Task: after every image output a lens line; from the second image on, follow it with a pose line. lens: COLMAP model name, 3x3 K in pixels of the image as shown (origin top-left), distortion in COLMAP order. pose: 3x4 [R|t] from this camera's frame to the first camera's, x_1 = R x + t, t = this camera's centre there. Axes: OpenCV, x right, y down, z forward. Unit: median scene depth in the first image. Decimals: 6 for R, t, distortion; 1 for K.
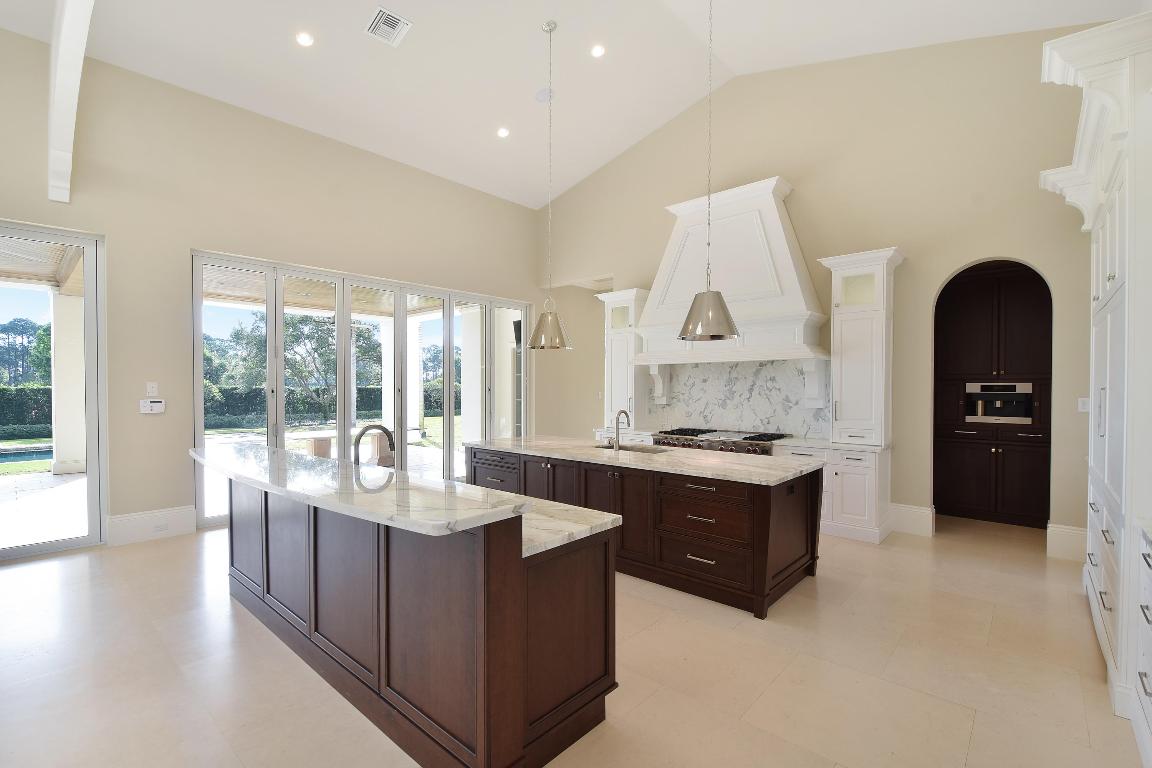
lens RADIAL K [[515.4, 0, 576.0], [0, 515.4, 384.0], [0, 0, 1]] dist [-0.000046, -0.000012]
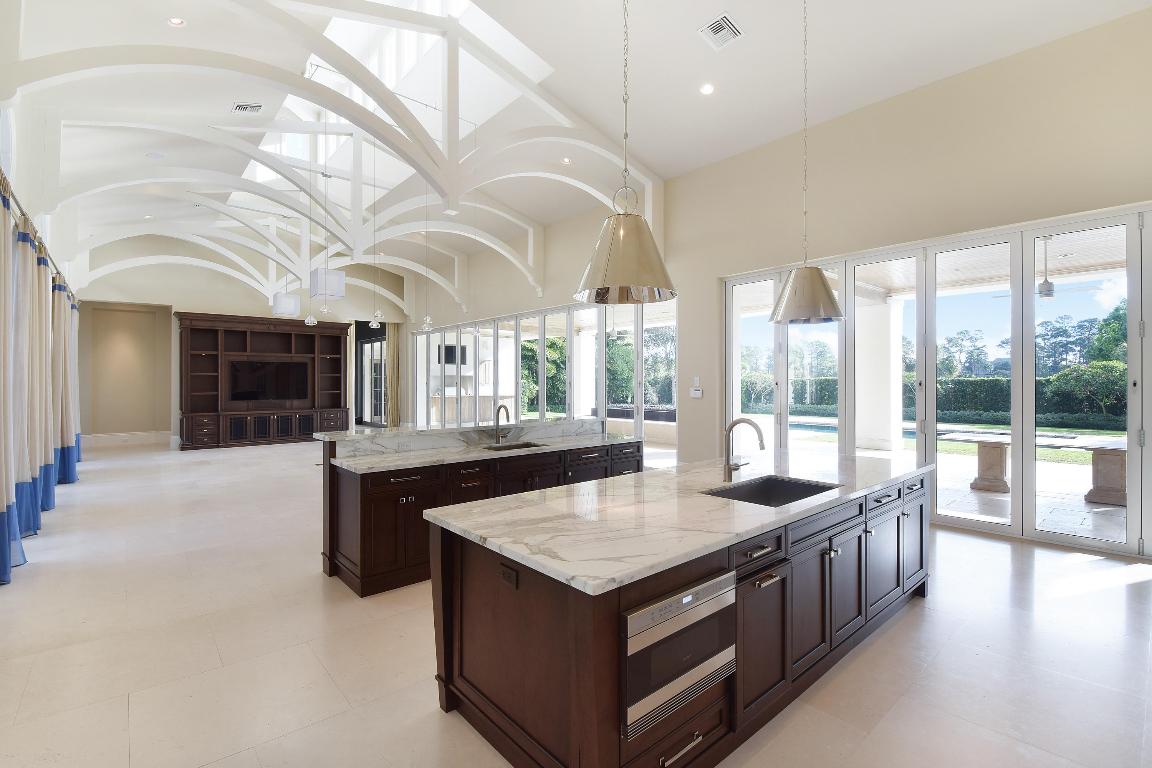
lens RADIAL K [[515.4, 0, 576.0], [0, 515.4, 384.0], [0, 0, 1]] dist [-0.000046, -0.000012]
pose [[-0.124956, 0.007072, -0.992137, 0.692735], [0.007503, 0.999953, 0.006183, 0.006731], [0.992134, -0.006671, -0.125003, 0.852092]]
